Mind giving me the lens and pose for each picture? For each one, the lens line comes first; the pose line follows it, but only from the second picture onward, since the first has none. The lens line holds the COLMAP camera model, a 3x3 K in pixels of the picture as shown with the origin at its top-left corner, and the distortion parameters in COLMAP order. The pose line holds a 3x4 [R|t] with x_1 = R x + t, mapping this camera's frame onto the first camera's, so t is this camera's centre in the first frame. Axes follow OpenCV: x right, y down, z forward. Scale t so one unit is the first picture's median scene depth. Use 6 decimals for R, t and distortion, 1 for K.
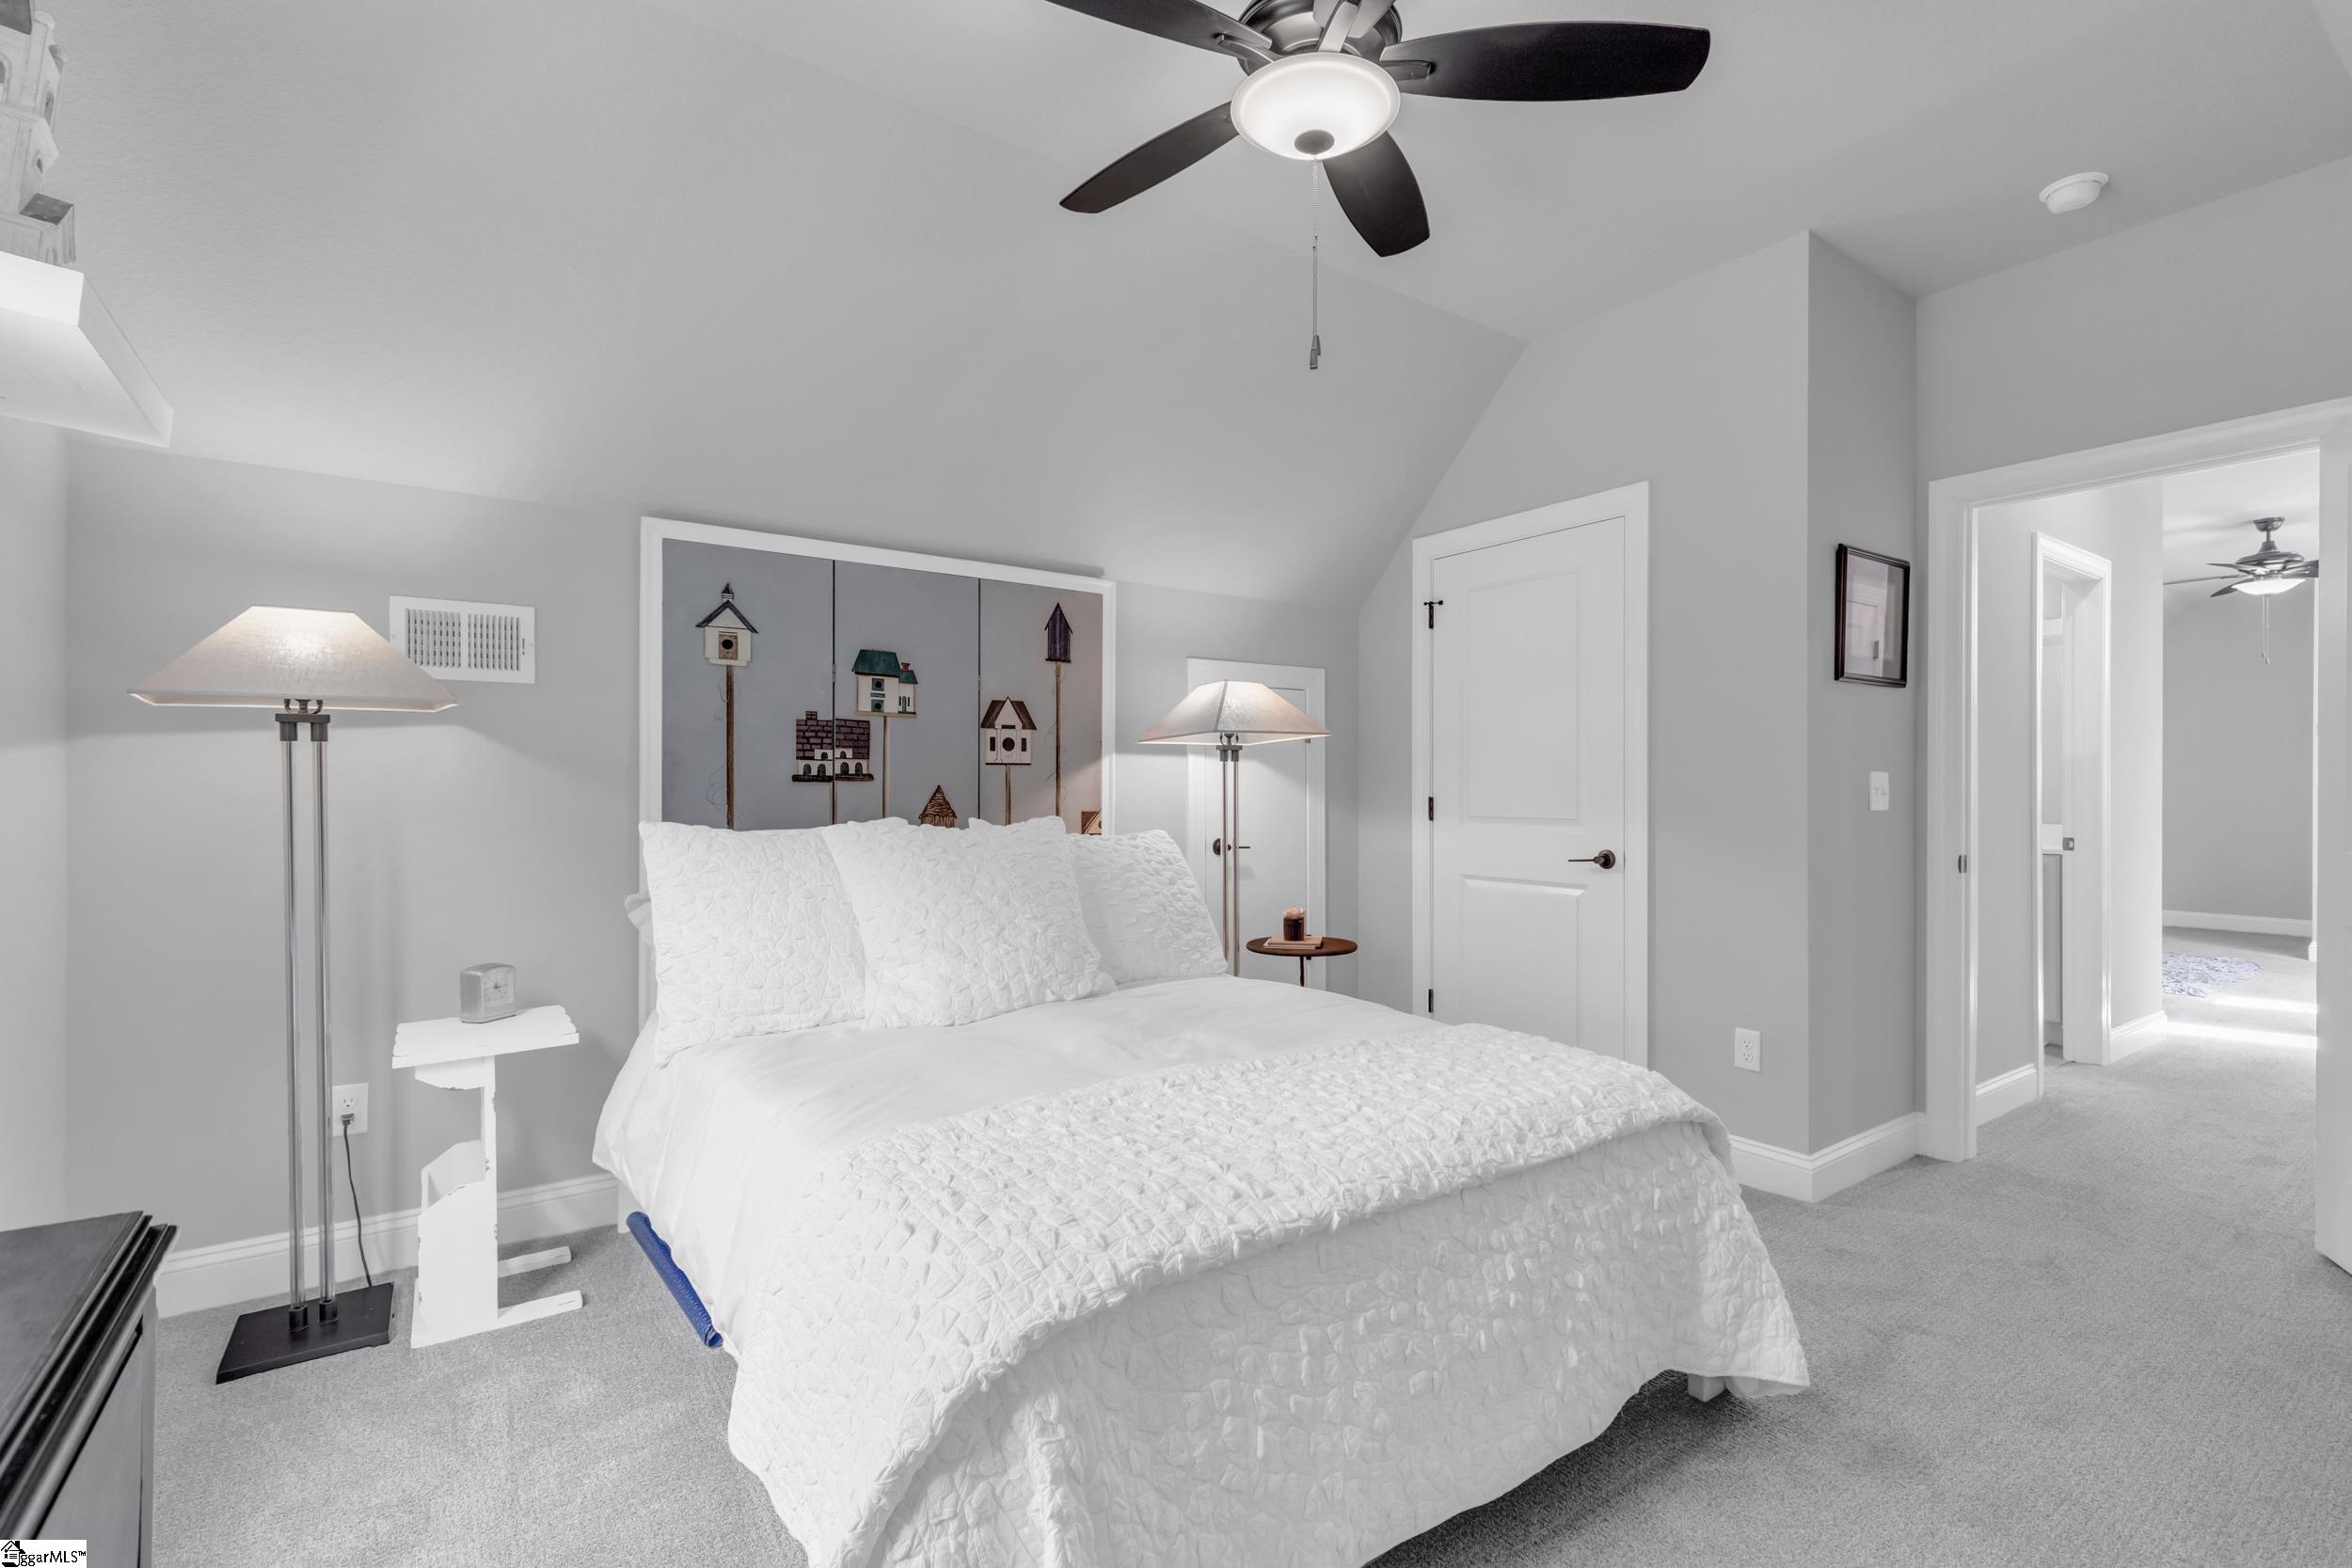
lens RADIAL K [[1077.9, 0, 1179.8], [0, 1077.9, 786.9], [0, 0, 1]] dist [-0.004292, -0.000719]
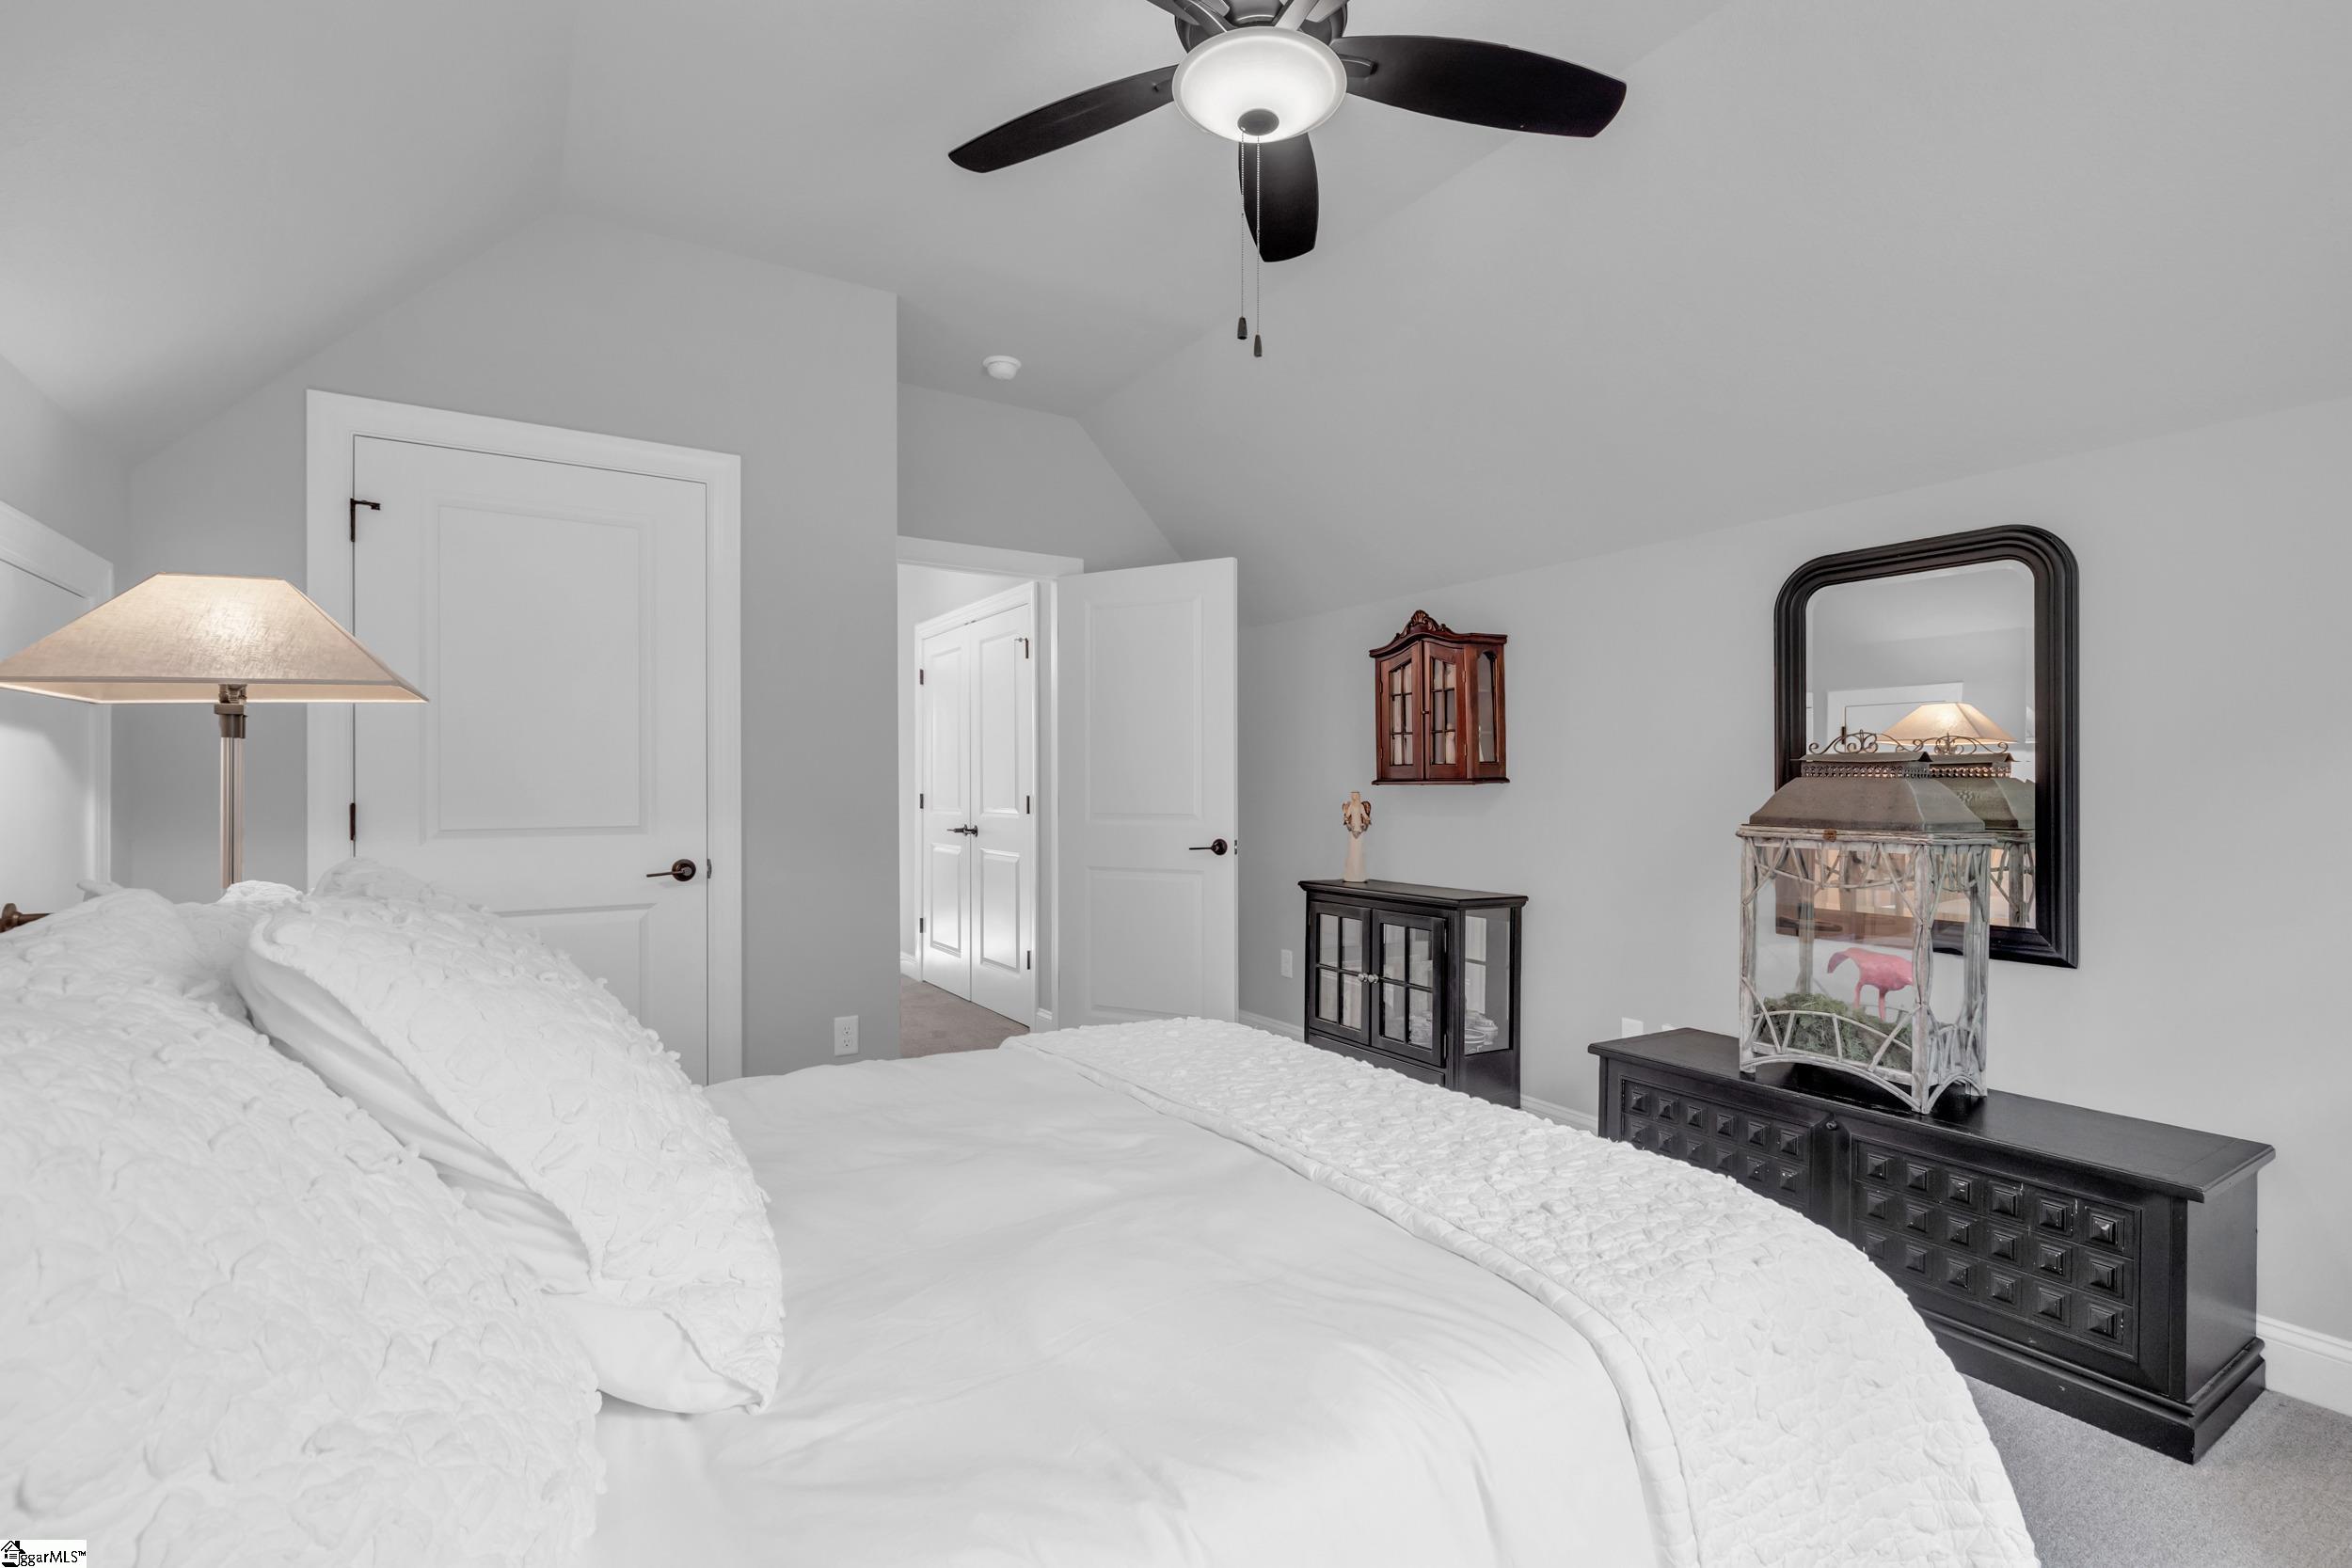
lens RADIAL K [[1077.9, 0, 1181.4], [0, 1077.9, 782.2], [0, 0, 1]] dist [-0.004292, -0.000719]
pose [[0.027304, -0.000297, 0.999627, -0.471981], [0.001983, 0.999998, 0.000242, -0.003129], [-0.999625, 0.001976, 0.027305, 0.584478]]
